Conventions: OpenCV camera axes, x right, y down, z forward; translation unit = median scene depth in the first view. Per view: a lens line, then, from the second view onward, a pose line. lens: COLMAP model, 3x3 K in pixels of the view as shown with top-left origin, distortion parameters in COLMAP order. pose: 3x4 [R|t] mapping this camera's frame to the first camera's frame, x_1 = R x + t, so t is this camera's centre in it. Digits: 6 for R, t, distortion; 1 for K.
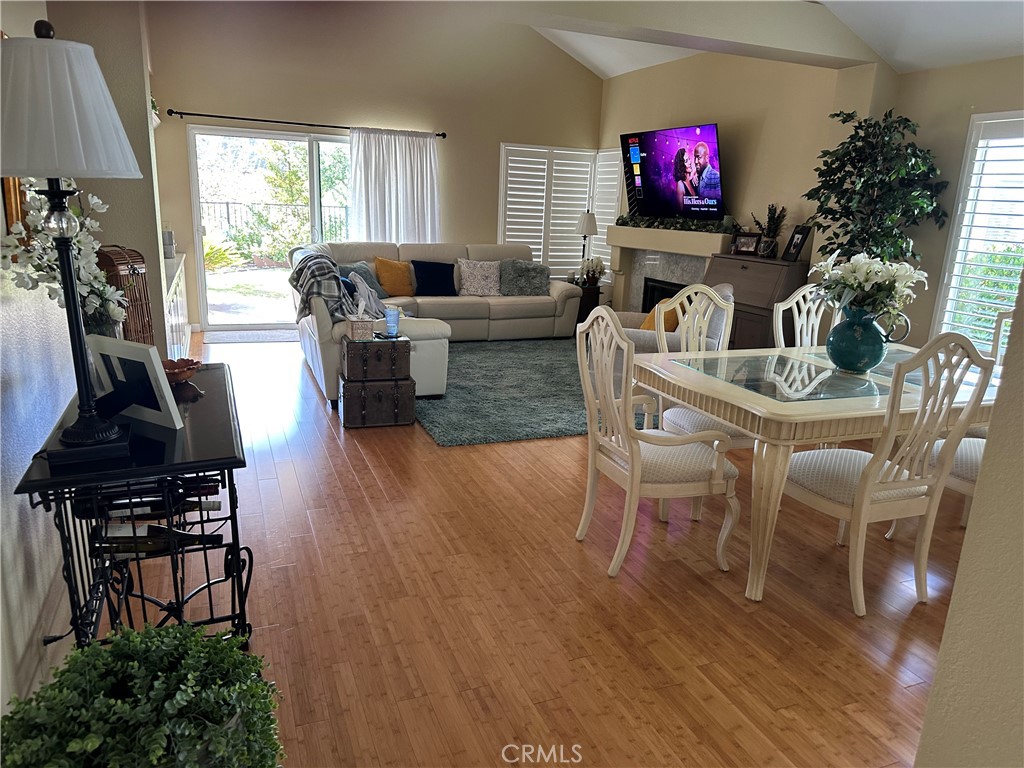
lens RADIAL K [[721.3, 0, 508.5], [0, 721.3, 387.9], [0, 0, 1]] dist [0.186332, -0.302728]
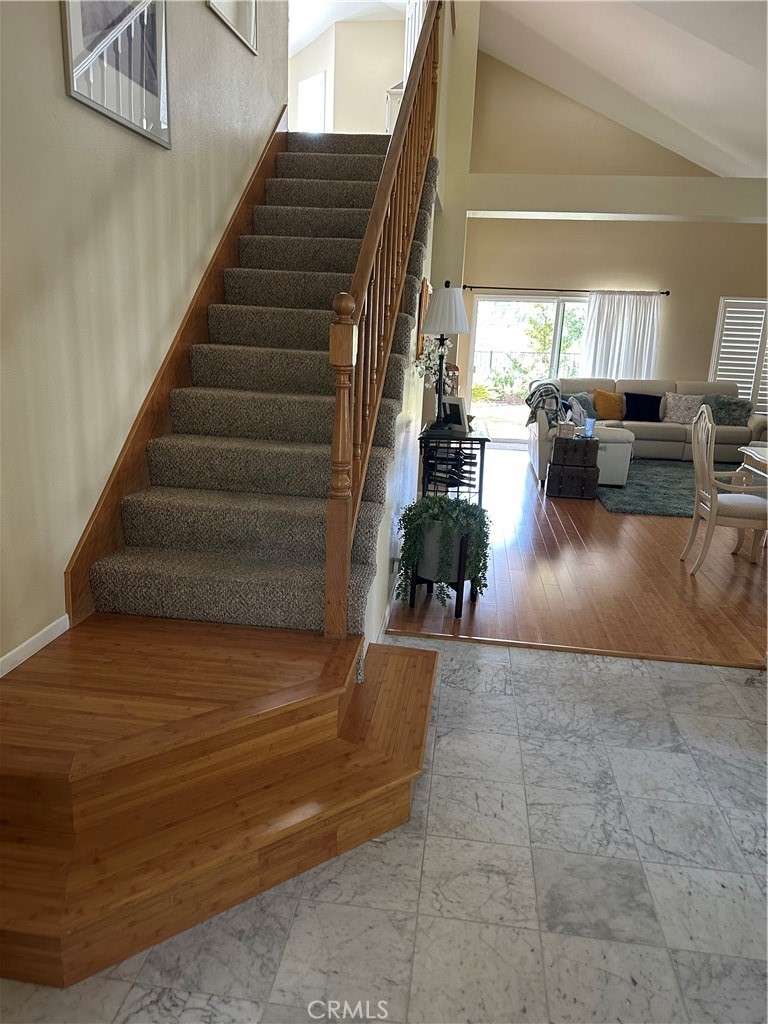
lens RADIAL K [[721.3, 0, 384.0], [0, 721.3, 512.0], [0, 0, 1]] dist [0.186332, -0.302728]
pose [[0.880109, 0.111738, -0.461436, 0.109303], [-0.126895, 0.991915, -0.001835, 0.083244], [0.457500, 0.060169, 0.887171, -0.298779]]
